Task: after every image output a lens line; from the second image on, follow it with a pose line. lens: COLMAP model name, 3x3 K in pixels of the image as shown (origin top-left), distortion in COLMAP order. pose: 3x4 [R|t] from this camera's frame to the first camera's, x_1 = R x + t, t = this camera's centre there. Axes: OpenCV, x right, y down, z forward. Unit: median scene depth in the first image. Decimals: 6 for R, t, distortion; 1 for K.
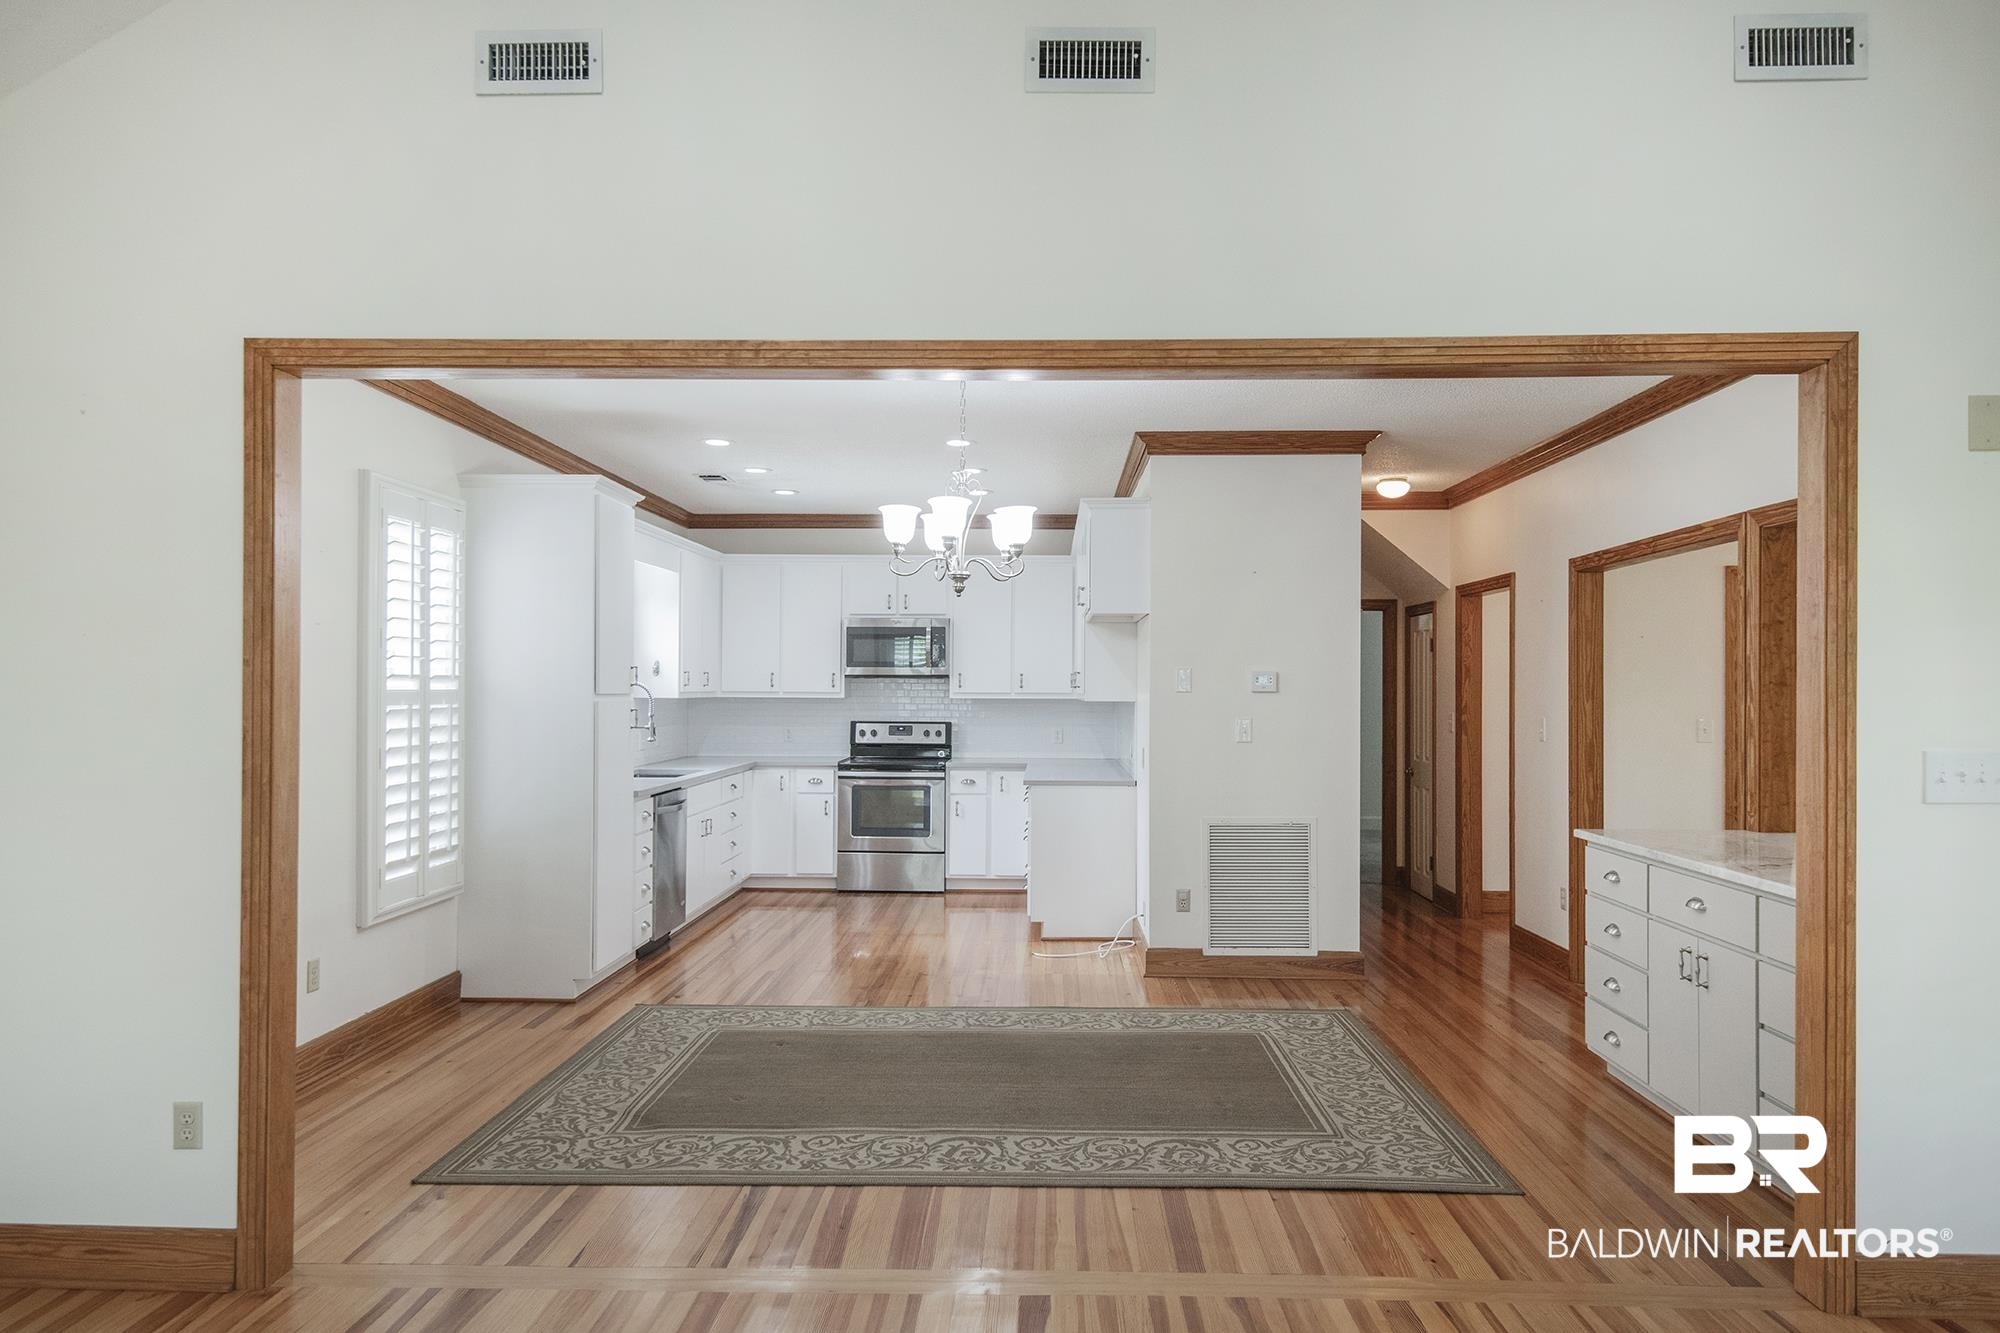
lens RADIAL K [[1374.4, 0, 1003.9], [0, 1374.4, 681.0], [0, 0, 1]] dist [0.036543, -0.002091]
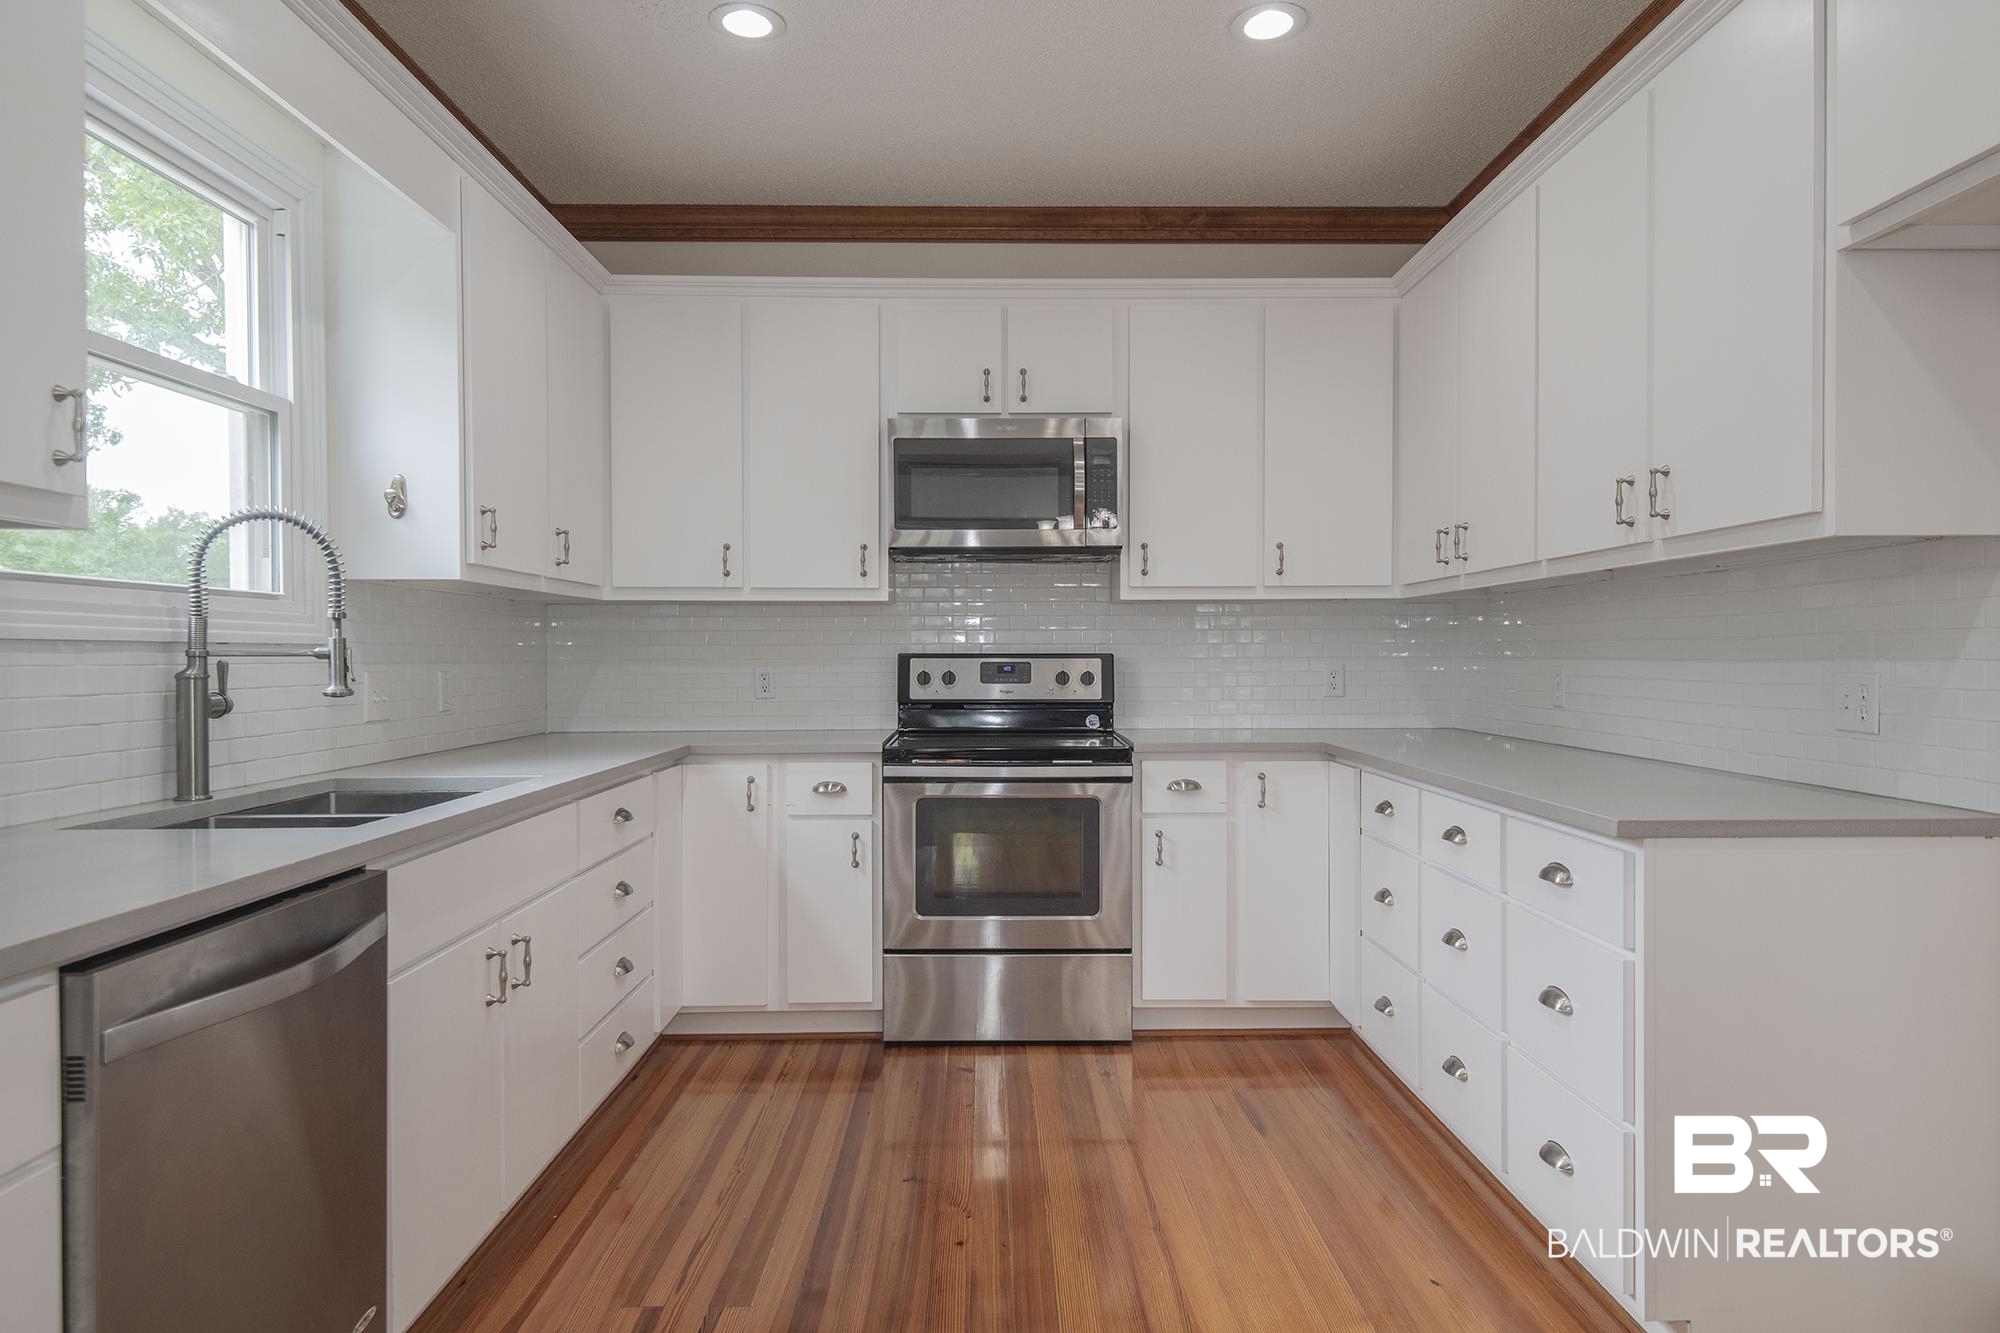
lens RADIAL K [[1208.6, 0, 1000.0], [0, 1208.6, 666.5], [0, 0, 1]] dist [0.033817, -0.034144]
pose [[0.999063, -0.009809, 0.042149, -0.139004], [0.009256, 0.999869, 0.013297, 0.041856], [-0.042274, -0.012894, 0.999023, 0.867194]]
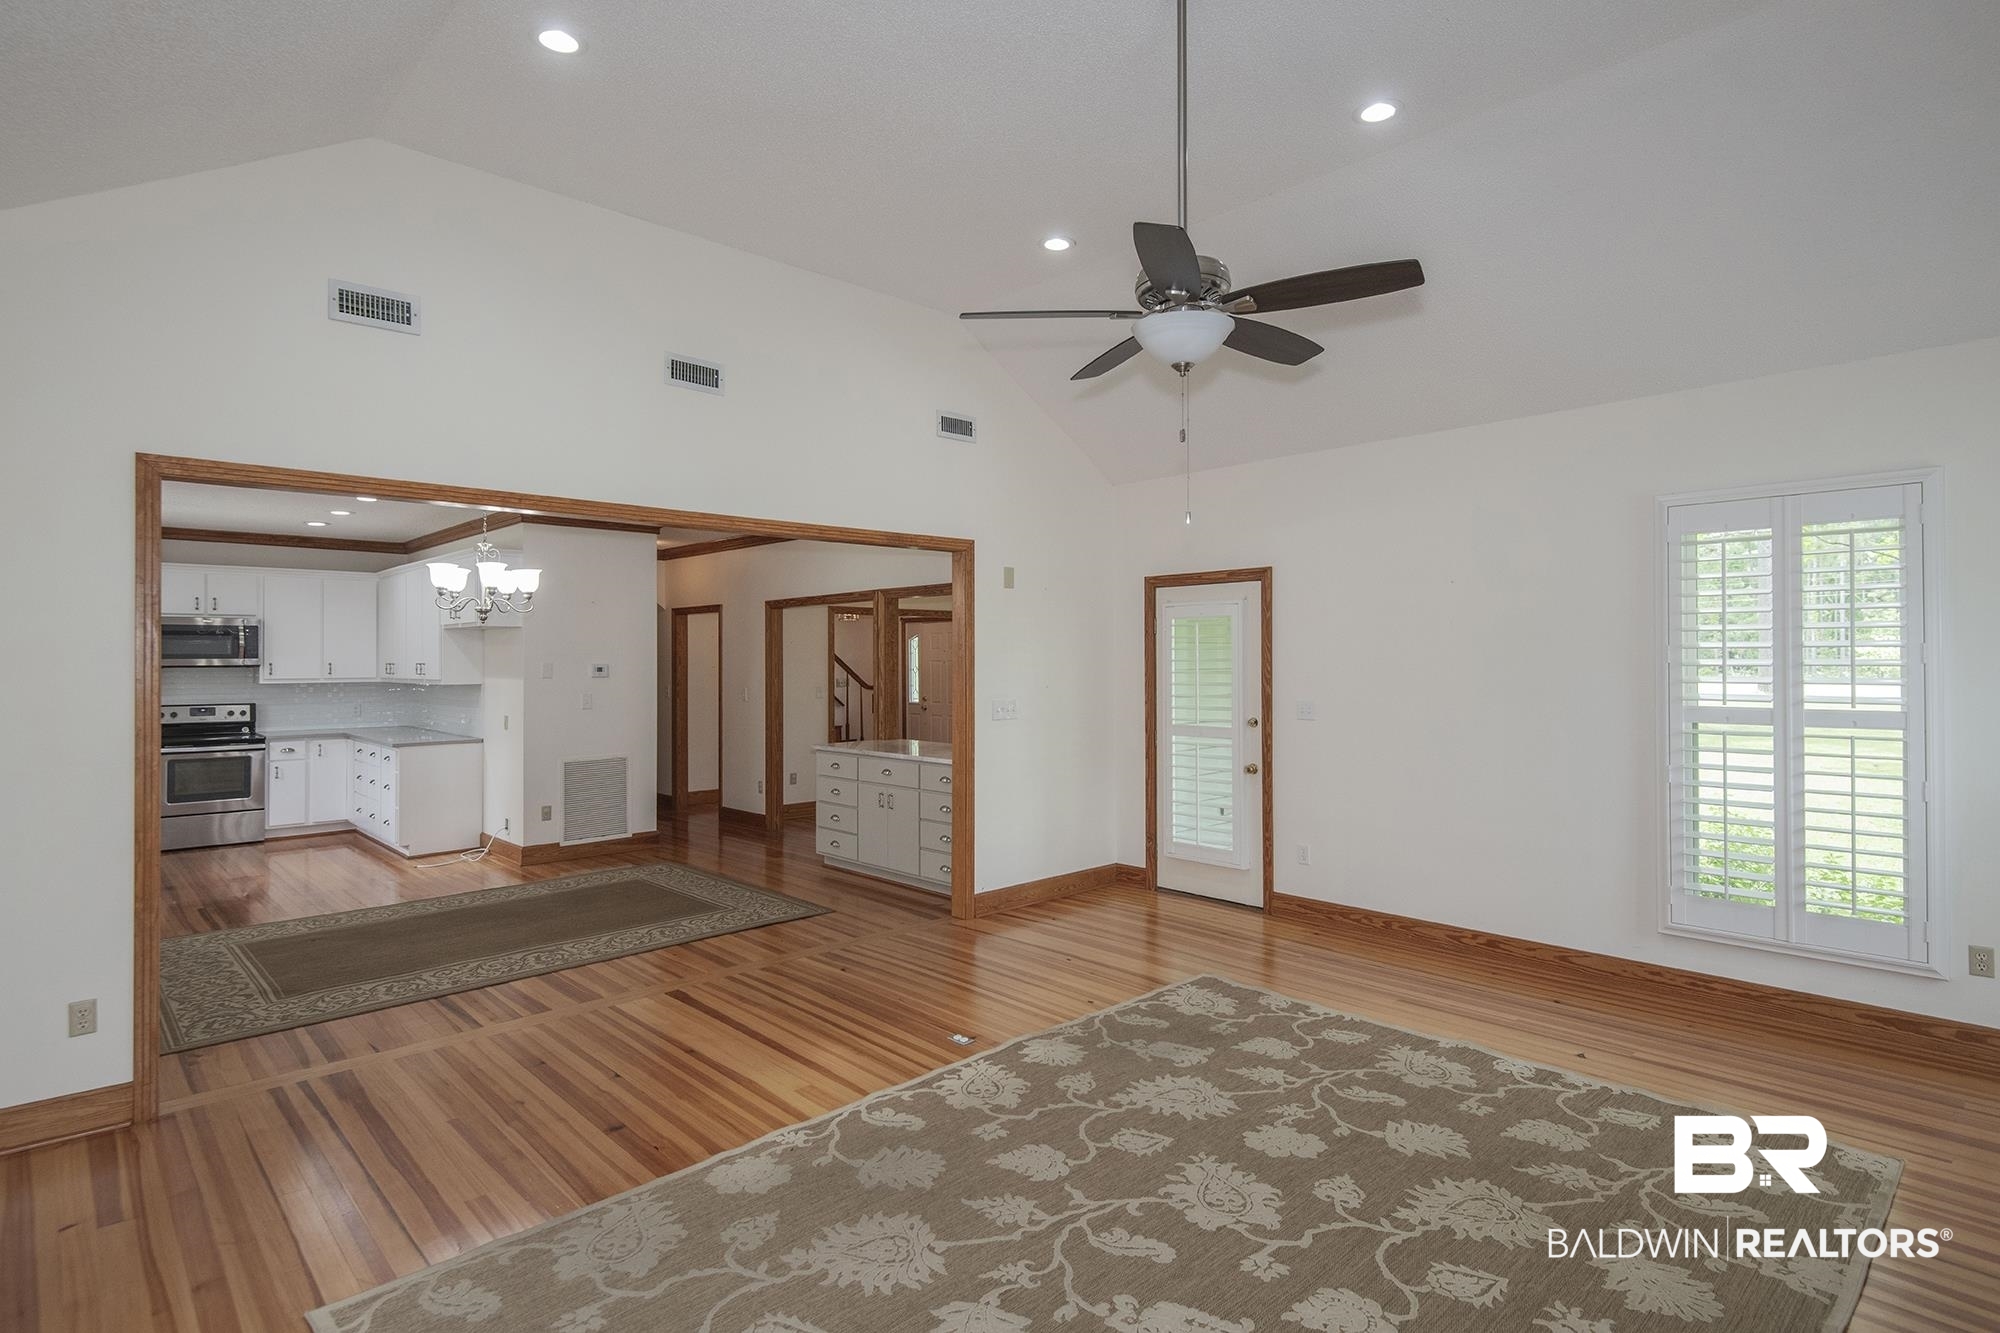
lens RADIAL K [[1018.5, 0, 1007.6], [0, 1018.5, 673.4], [0, 0, 1]] dist [0.039601, -0.027636]
pose [[0.705460, -0.017631, 0.708530, -0.317729], [0.004152, 0.999776, 0.020744, -0.018764], [-0.708738, -0.011692, 0.705375, -0.176074]]
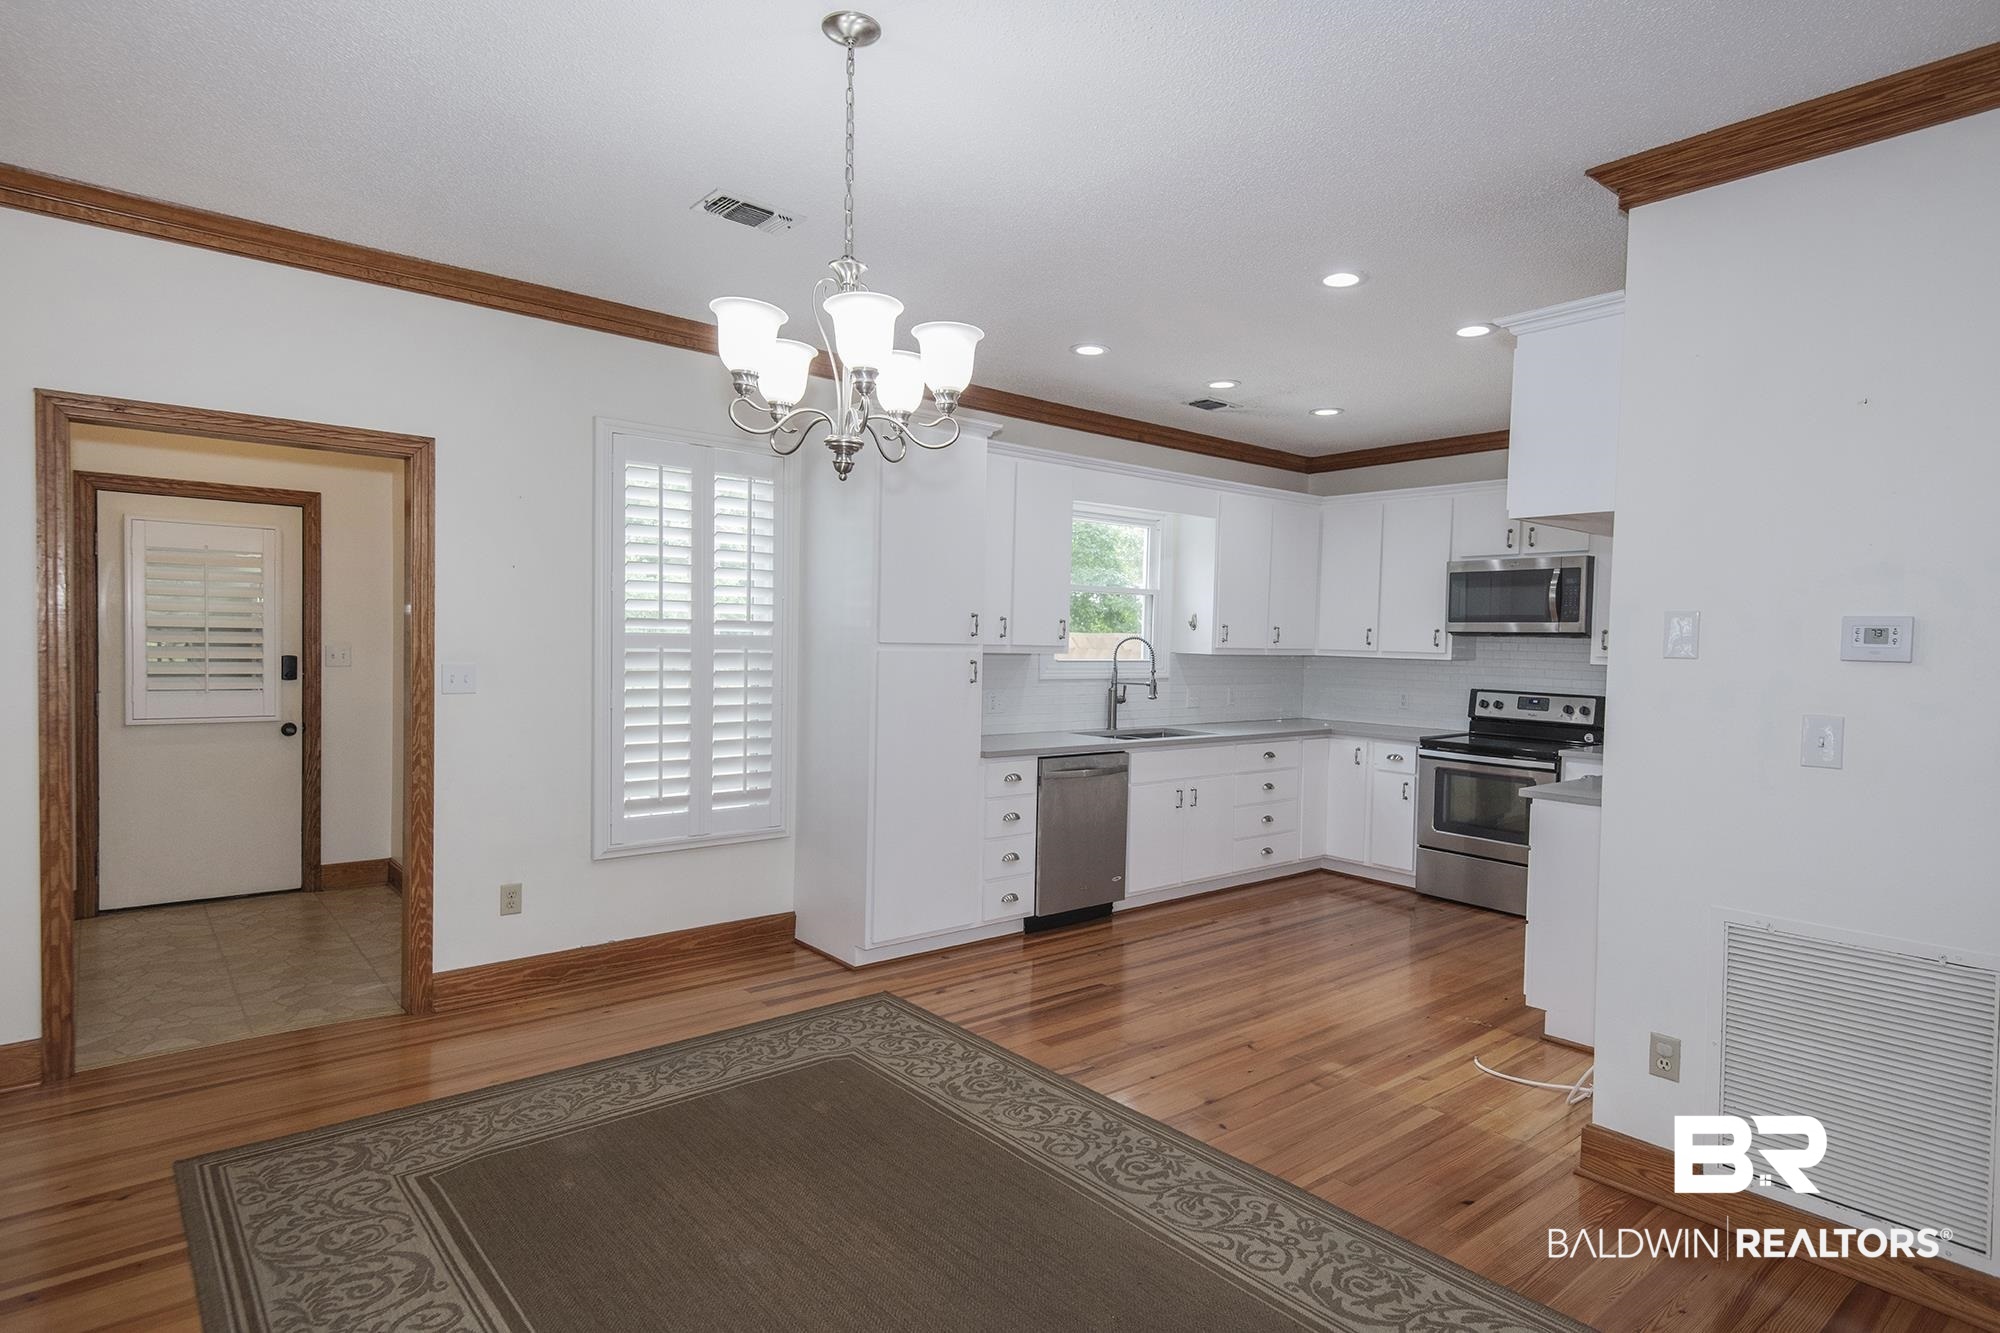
lens RADIAL K [[1065.3, 0, 1005.1], [0, 1065.3, 672.0], [0, 0, 1]] dist [0.037773, -0.000212]
pose [[0.665455, 0.035461, -0.745596, 0.265795], [-0.016060, 0.999320, 0.033194, 0.003501], [0.746266, -0.010115, 0.665572, 0.541609]]
